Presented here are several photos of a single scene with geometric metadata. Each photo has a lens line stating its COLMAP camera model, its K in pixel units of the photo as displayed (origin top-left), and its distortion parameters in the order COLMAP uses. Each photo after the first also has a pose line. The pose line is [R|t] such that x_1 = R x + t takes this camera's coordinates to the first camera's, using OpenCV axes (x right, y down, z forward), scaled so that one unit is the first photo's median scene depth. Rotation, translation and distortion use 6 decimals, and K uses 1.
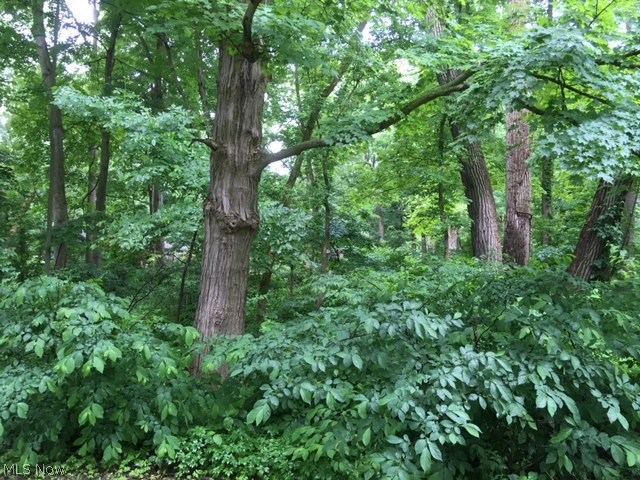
lens RADIAL K [[541.1, 0, 319.4], [0, 541.1, 238.4], [0, 0, 1]] dist [0.091532, -0.123905]
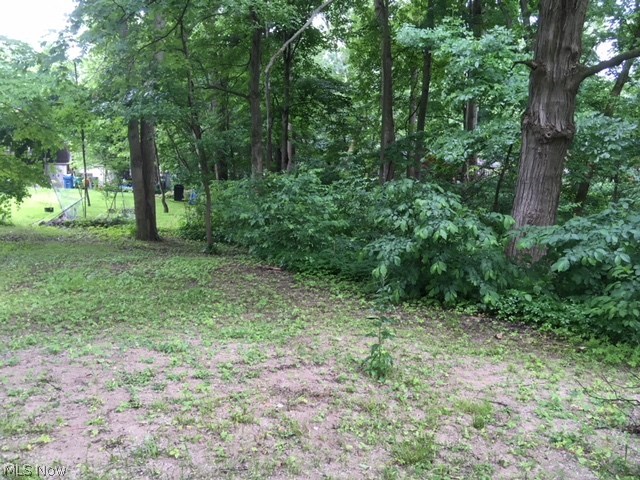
lens RADIAL K [[541.1, 0, 315.6], [0, 541.1, 245.6], [0, 0, 1]] dist [0.091532, -0.123905]
pose [[0.849115, 0.065129, -0.524178, 0.044989], [0.019881, 0.987725, 0.154931, 0.015130], [0.527834, -0.141975, 0.837397, -0.254397]]
